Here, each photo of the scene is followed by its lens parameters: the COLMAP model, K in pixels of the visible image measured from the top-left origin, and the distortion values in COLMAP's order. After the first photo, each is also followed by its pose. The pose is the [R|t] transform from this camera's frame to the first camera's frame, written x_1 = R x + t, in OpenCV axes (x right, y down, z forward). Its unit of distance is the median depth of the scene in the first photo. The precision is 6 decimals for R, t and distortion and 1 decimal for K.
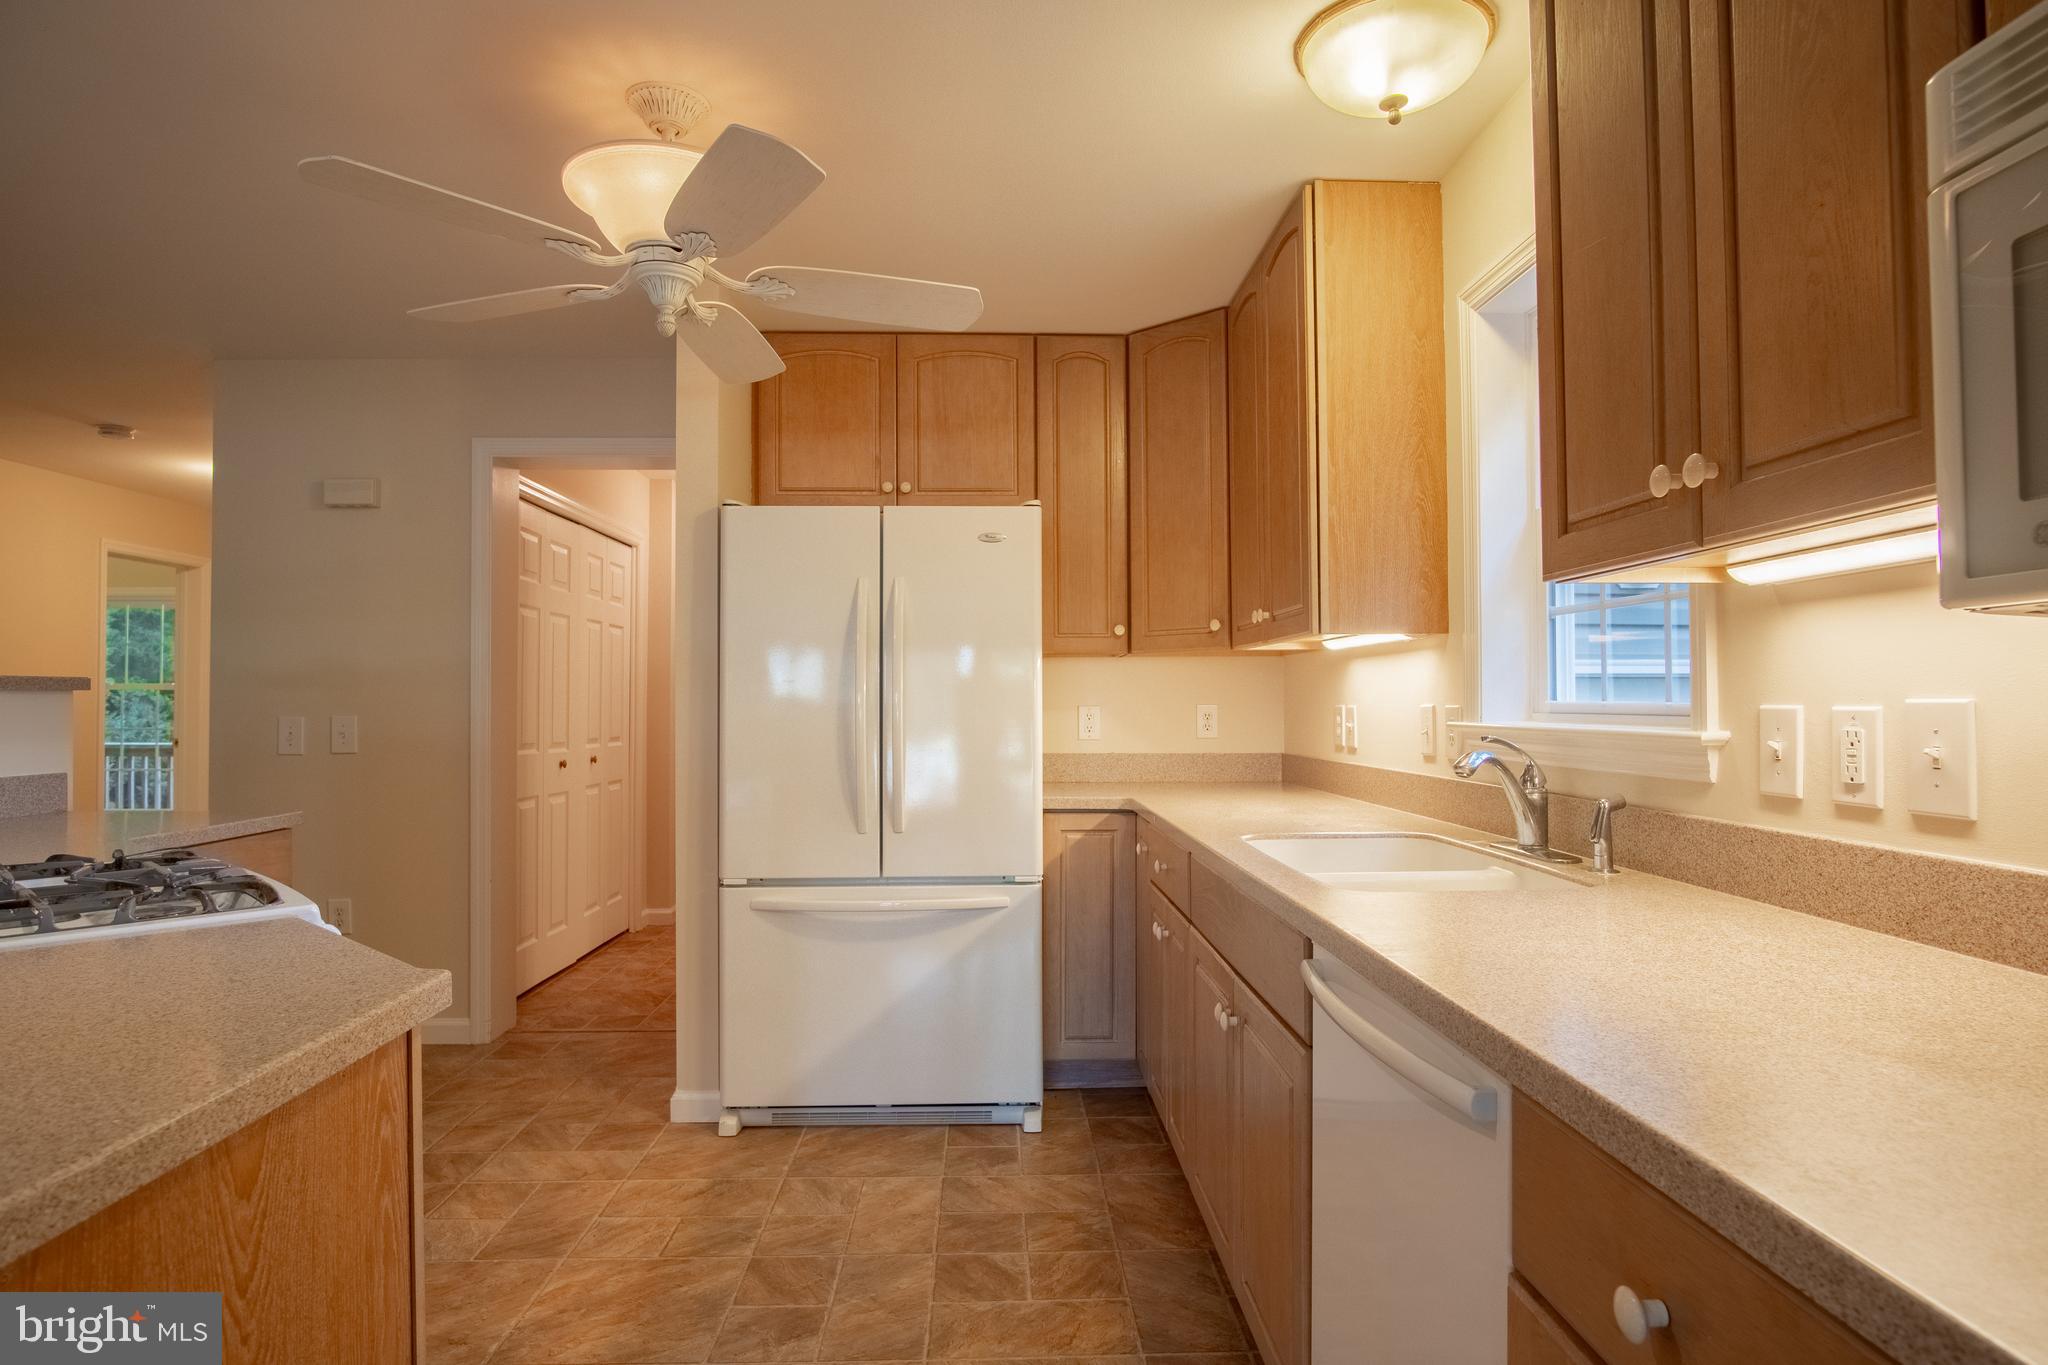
lens RADIAL K [[1106.6, 0, 1028.1], [0, 1106.6, 684.7], [0, 0, 1]] dist [-0.032091, 0.005578]
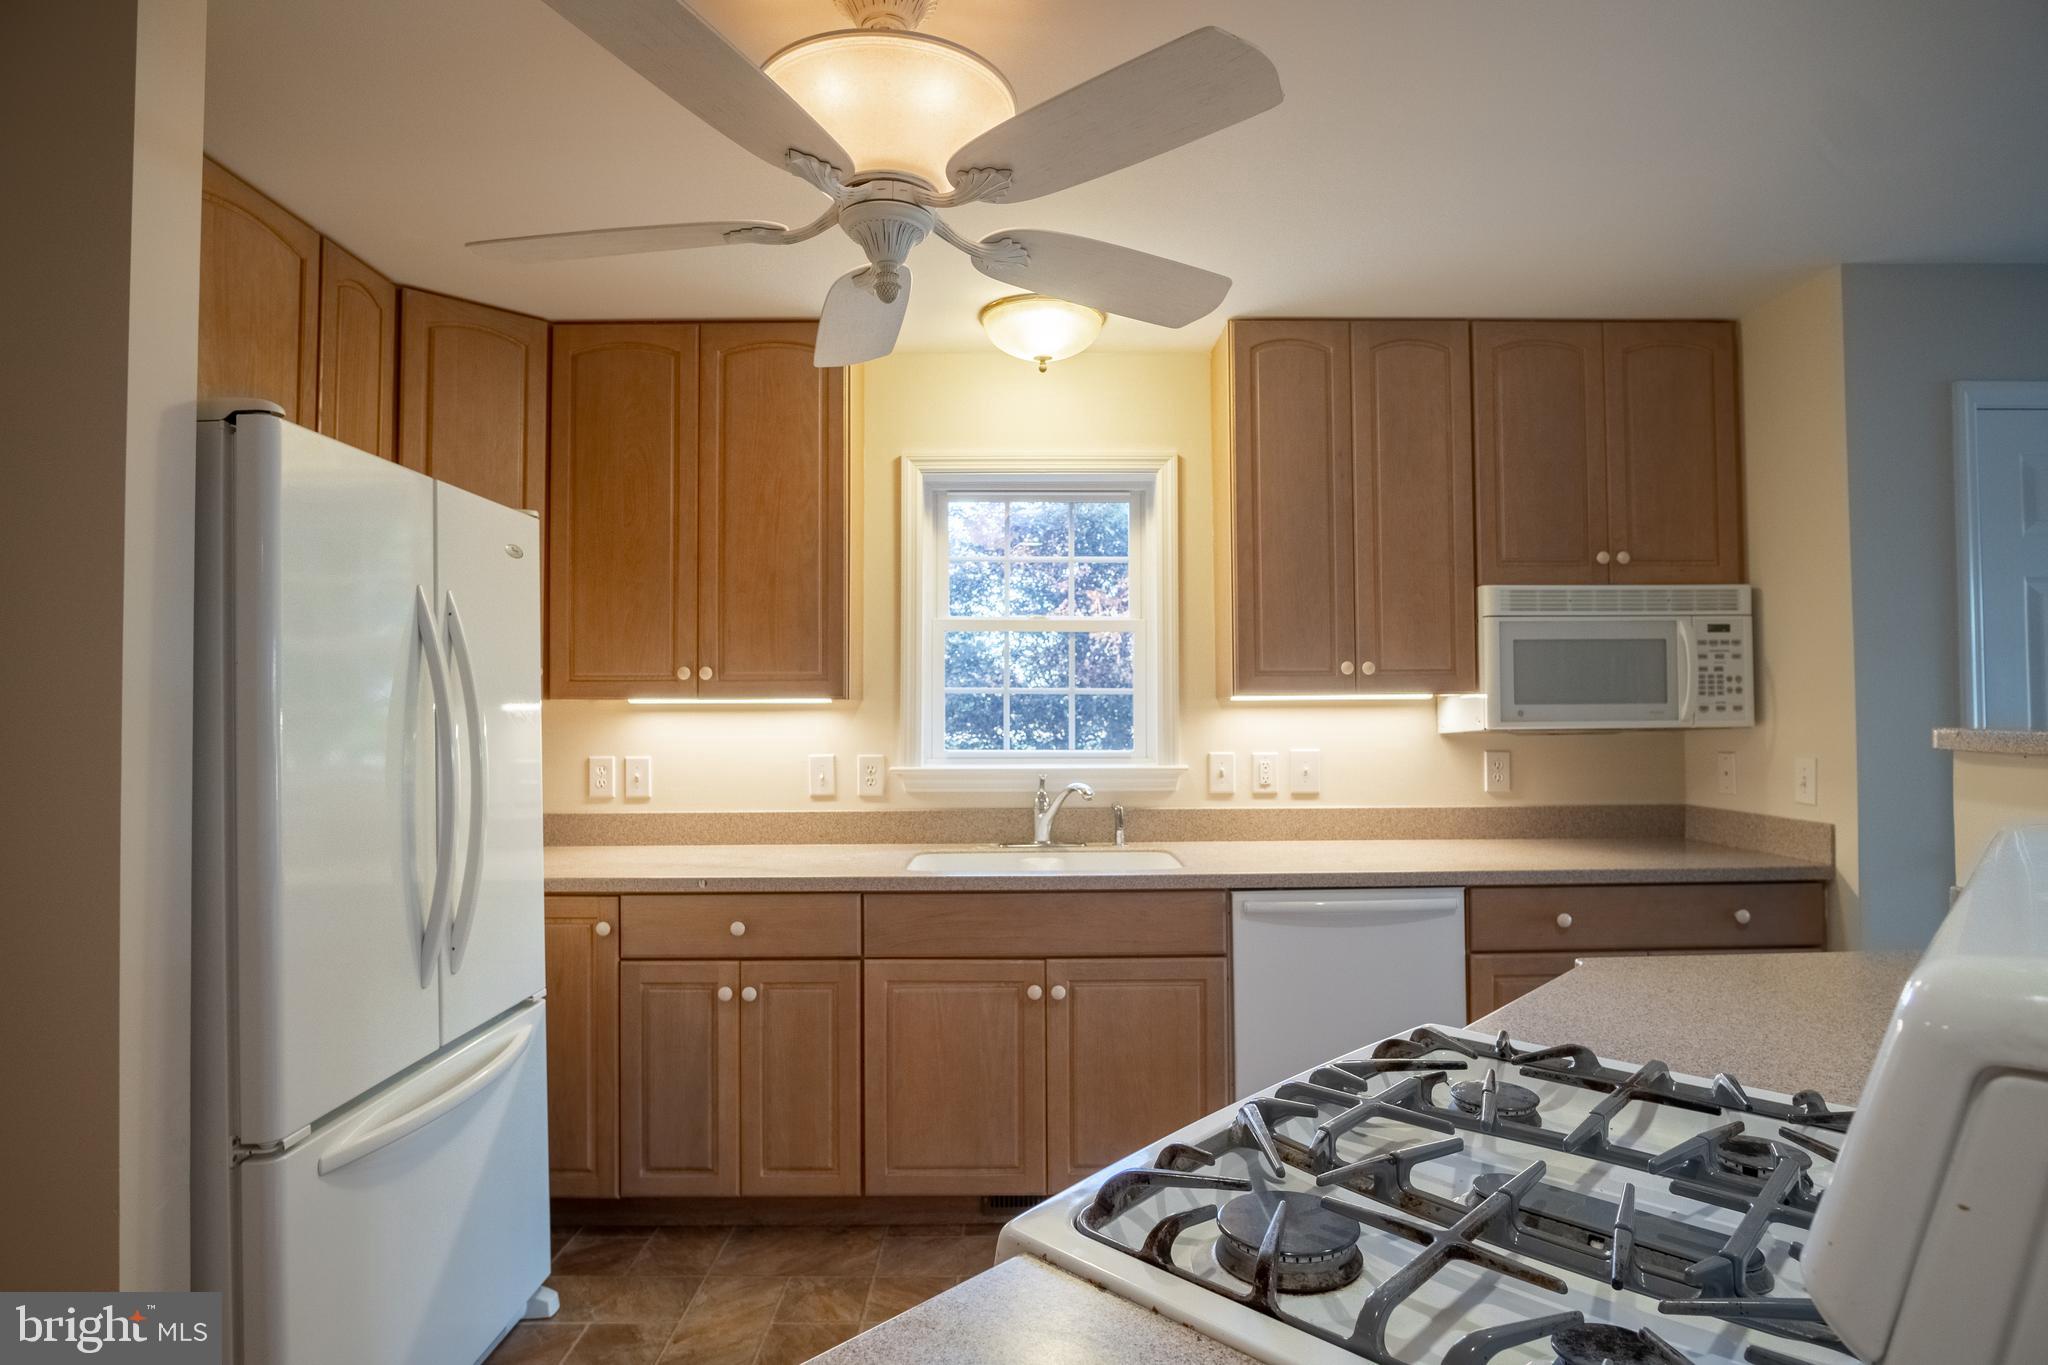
lens RADIAL K [[1106.6, 0, 1026.6], [0, 1106.6, 683.5], [0, 0, 1]] dist [-0.032091, 0.005578]
pose [[0.032976, 0.031357, 0.998964, -1.322760], [-0.011084, 0.999458, -0.031006, -0.039760], [-0.999395, -0.010050, 0.033305, 1.087329]]
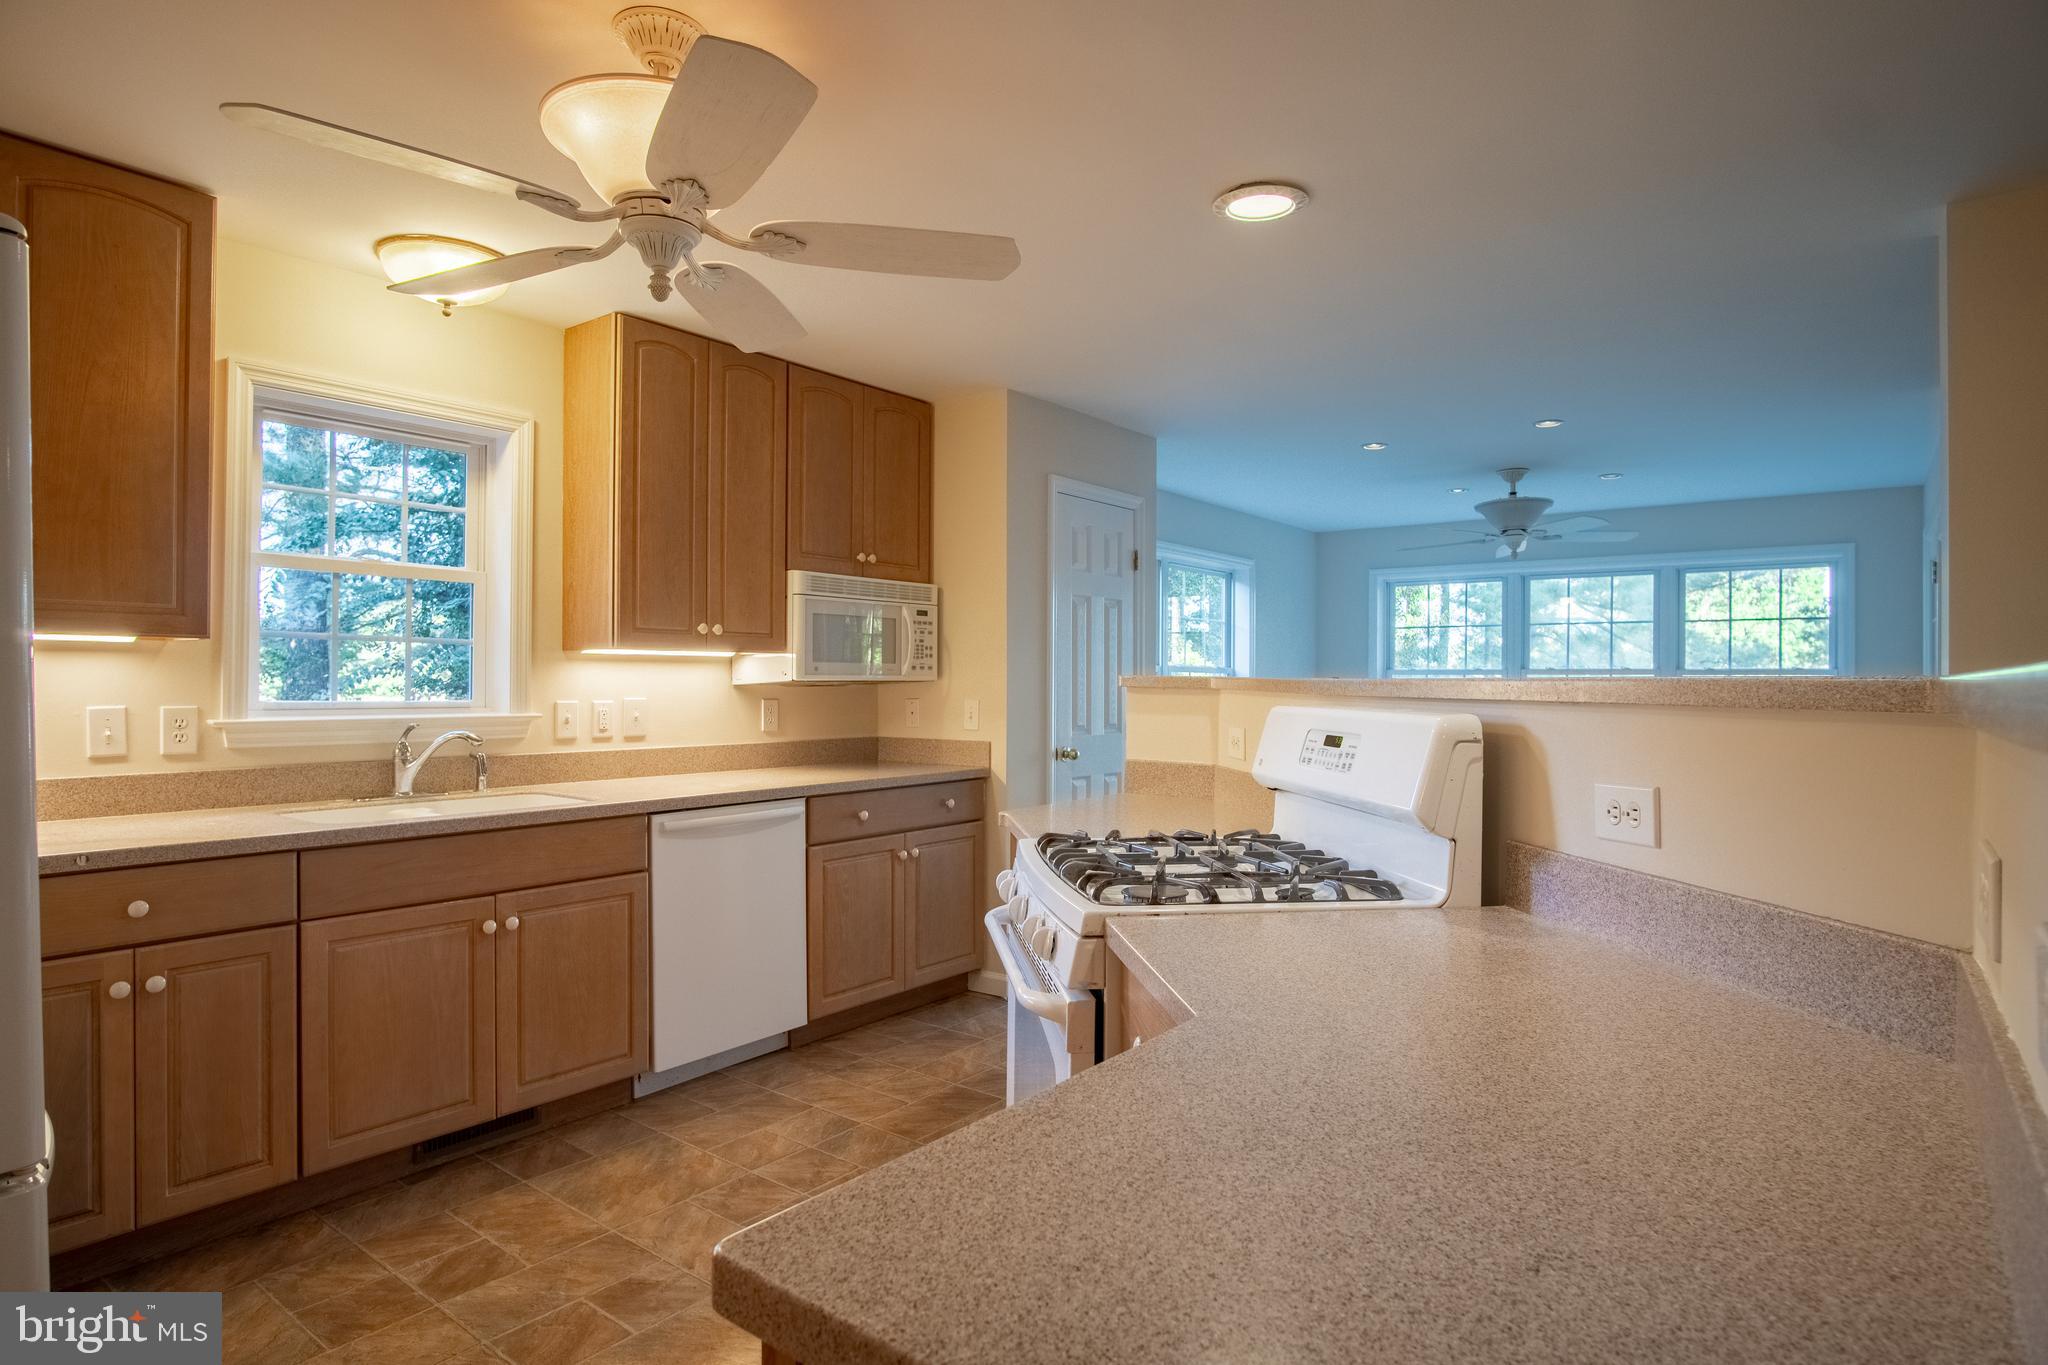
lens RADIAL K [[1106.6, 0, 1031.4], [0, 1106.6, 683.0], [0, 0, 1]] dist [-0.032091, 0.005578]
pose [[-0.770992, 0.001819, 0.636842, -1.388872], [-0.010374, 0.999827, -0.015415, 0.004556], [-0.636760, -0.018492, -0.770840, 1.837231]]
